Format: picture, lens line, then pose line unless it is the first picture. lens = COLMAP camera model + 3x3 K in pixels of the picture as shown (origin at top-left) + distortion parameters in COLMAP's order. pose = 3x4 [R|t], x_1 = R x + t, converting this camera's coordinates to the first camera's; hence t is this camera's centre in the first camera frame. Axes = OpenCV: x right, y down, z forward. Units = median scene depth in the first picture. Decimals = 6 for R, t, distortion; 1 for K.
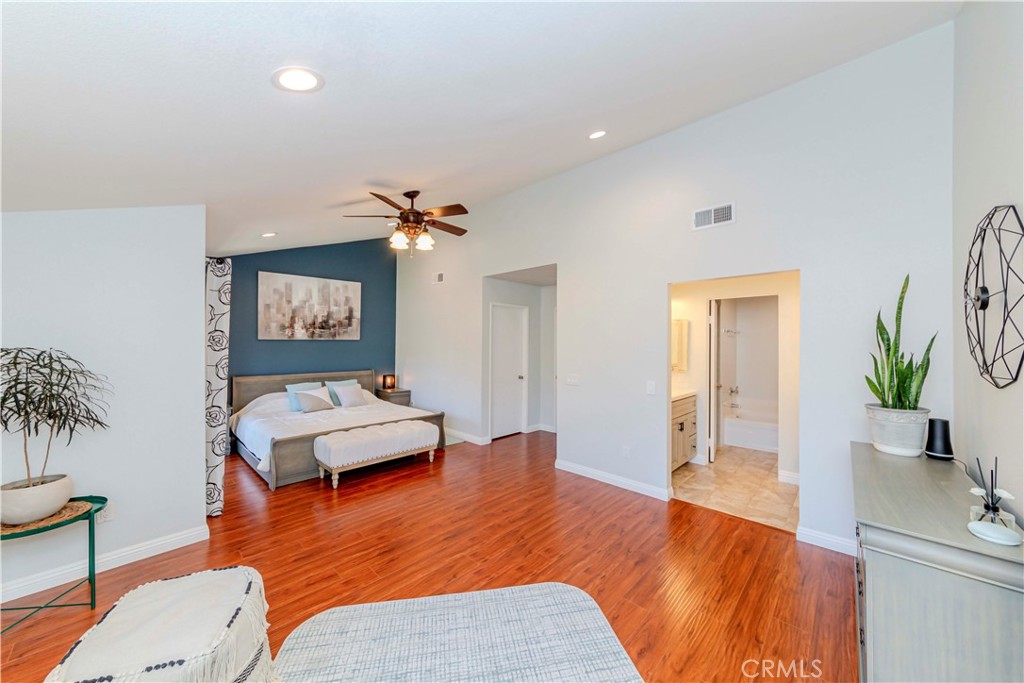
lens RADIAL K [[363.0, 0, 503.9], [0, 363.0, 346.0], [0, 0, 1]] dist [-0.016294, 0.007541]
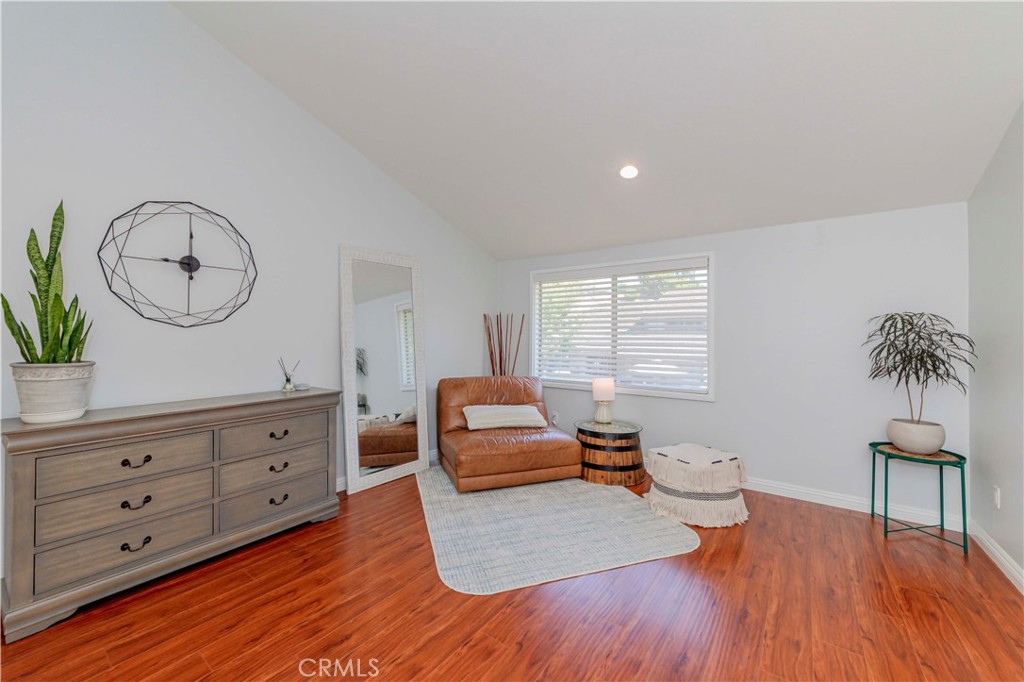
lens RADIAL K [[396.1, 0, 513.6], [0, 396.1, 335.6], [0, 0, 1]] dist [0.001461, 0.000047]
pose [[-0.989904, -0.017320, -0.140676, 0.084073], [-0.017709, 0.999842, 0.001516, 0.038372], [0.140628, 0.003992, -0.990054, 0.759542]]
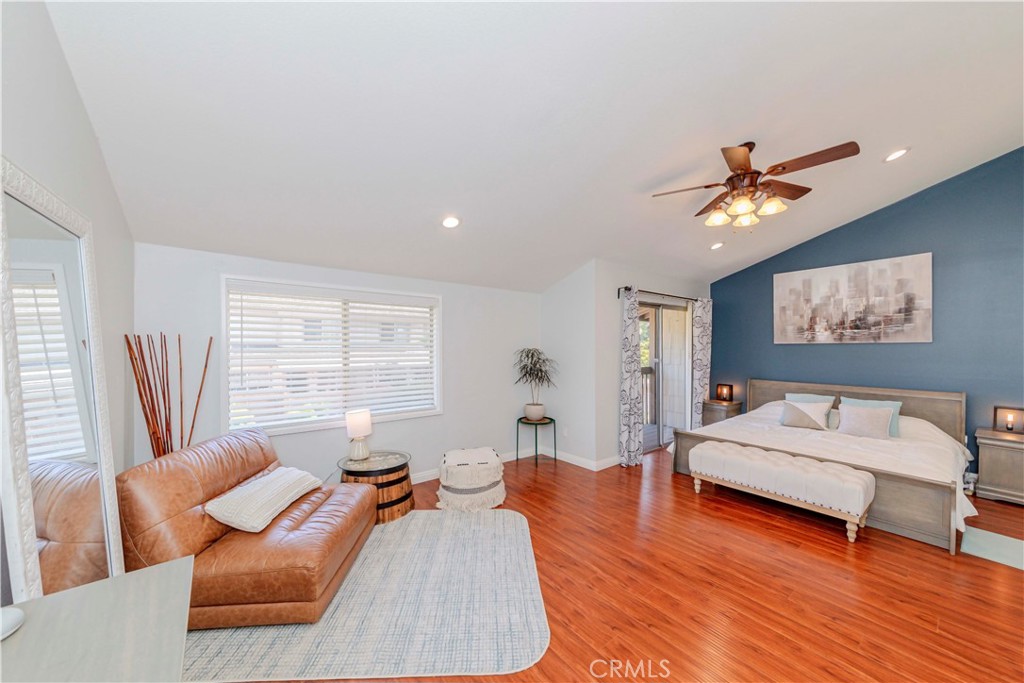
lens RADIAL K [[364.5, 0, 510.7], [0, 364.5, 348.0], [0, 0, 1]] dist [-0.001104, -0.000045]
pose [[-0.136240, -0.003673, -0.990669, 0.390739], [-0.013279, 0.999910, -0.001881, 0.004458], [0.990587, 0.012899, -0.136277, 0.416165]]
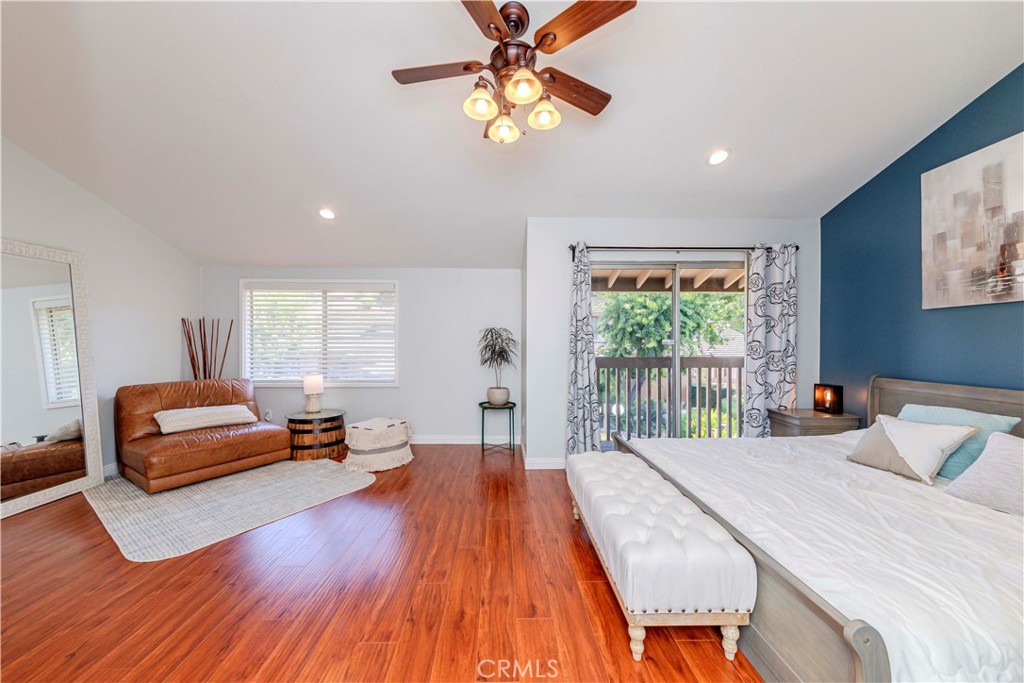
lens RADIAL K [[363.0, 0, 503.9], [0, 363.0, 346.0], [0, 0, 1]] dist [-0.016294, 0.007541]
pose [[-0.705481, -0.006058, -0.708703, 0.086770], [-0.015332, 0.999860, 0.006716, 0.037491], [0.708563, 0.015604, -0.705475, 0.920623]]
